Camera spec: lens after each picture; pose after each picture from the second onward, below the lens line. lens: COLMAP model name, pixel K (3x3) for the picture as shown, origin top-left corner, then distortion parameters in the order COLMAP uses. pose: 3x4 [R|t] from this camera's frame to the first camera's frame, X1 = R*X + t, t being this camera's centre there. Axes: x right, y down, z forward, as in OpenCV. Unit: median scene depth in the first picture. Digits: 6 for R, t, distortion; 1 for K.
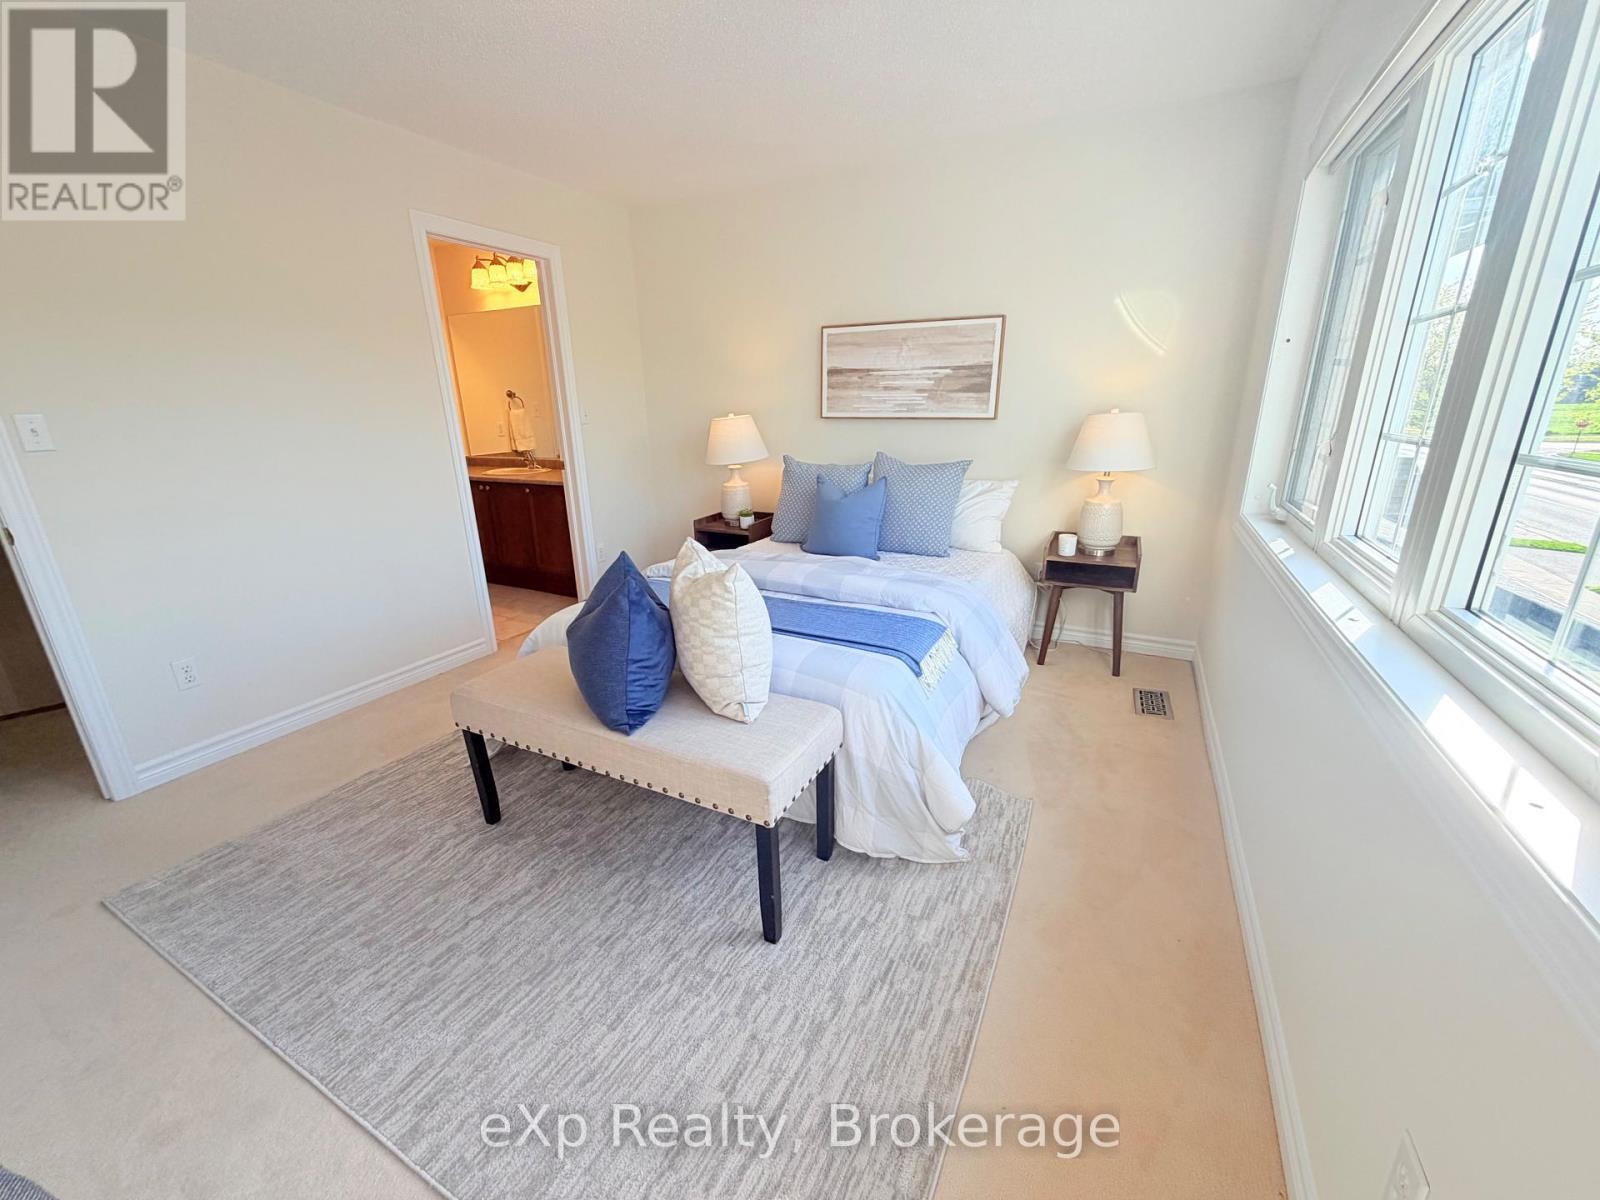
lens RADIAL K [[639.1, 0, 803.2], [0, 639.1, 597.5], [0, 0, 1]] dist [0.000079, 0.000011]
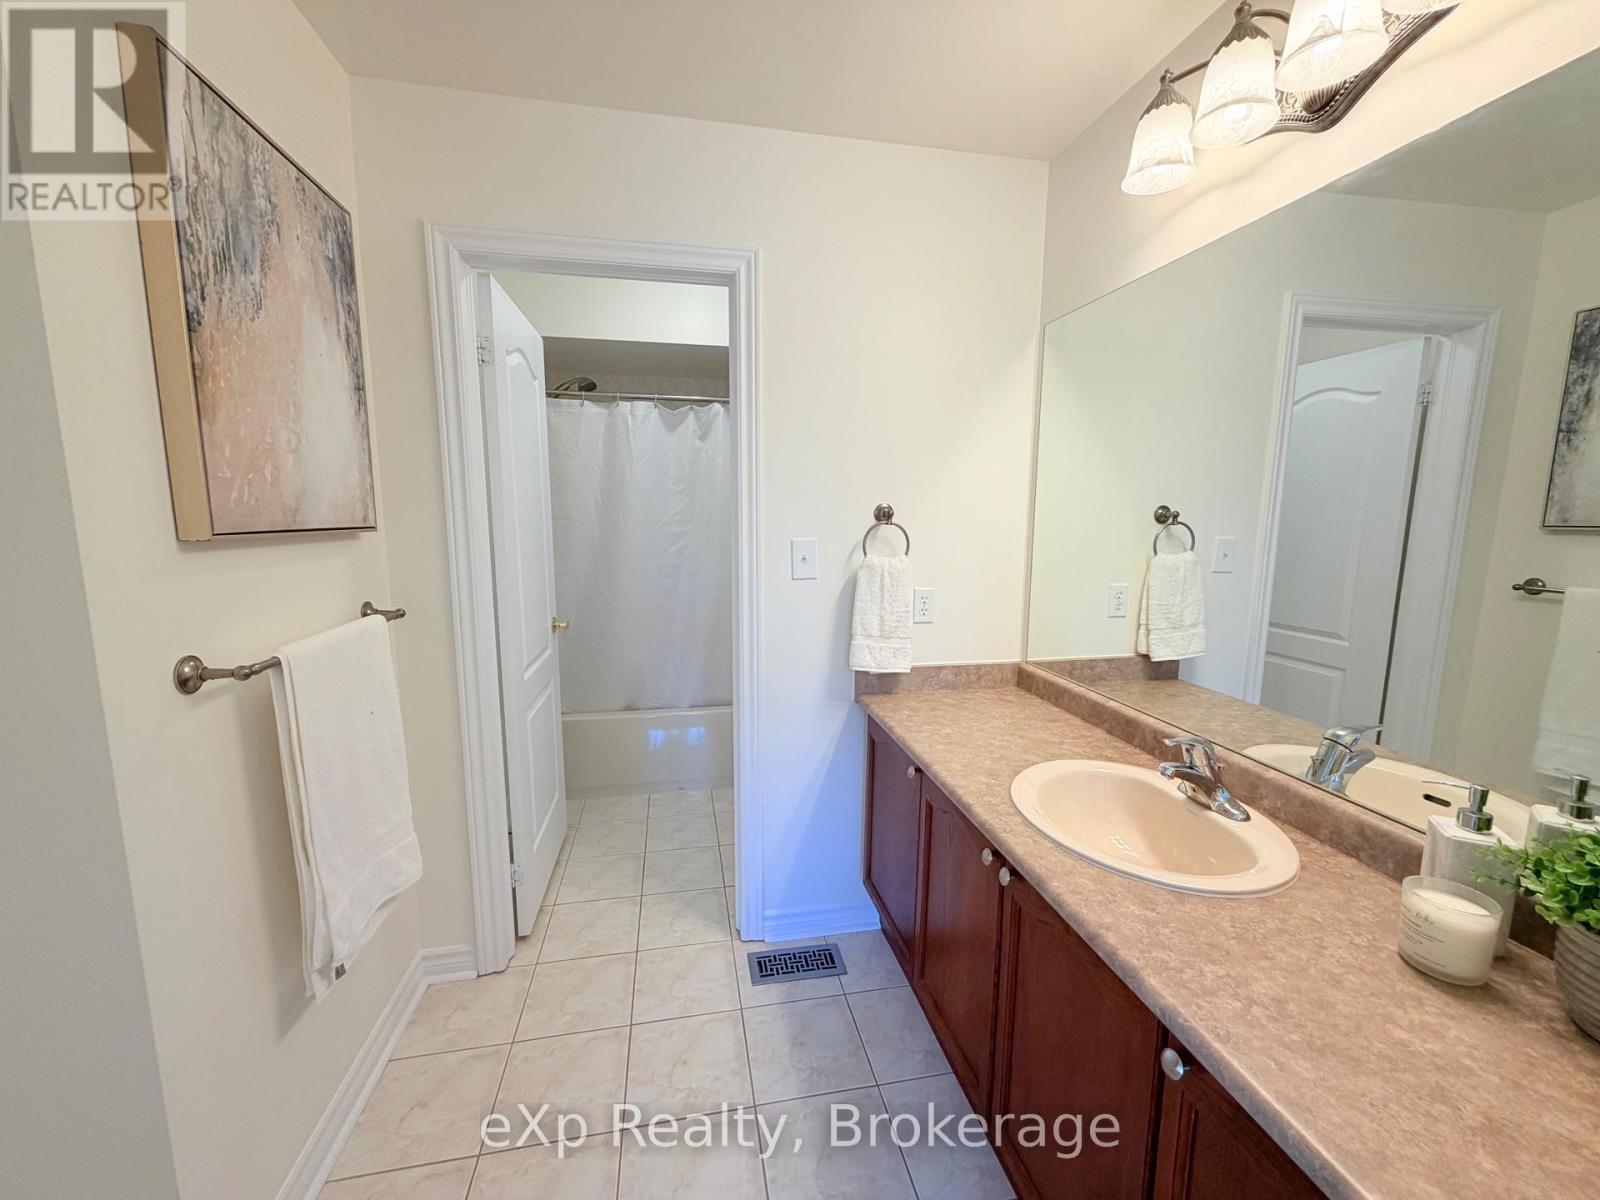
lens RADIAL K [[639.1, 0, 800.5], [0, 639.1, 602.7], [0, 0, 1]] dist [0.000079, 0.000011]
pose [[0.616385, 0.130557, -0.776547, -0.282369], [-0.251254, 0.967221, -0.036819, -0.194529], [0.746285, 0.217806, 0.628983, 0.592707]]
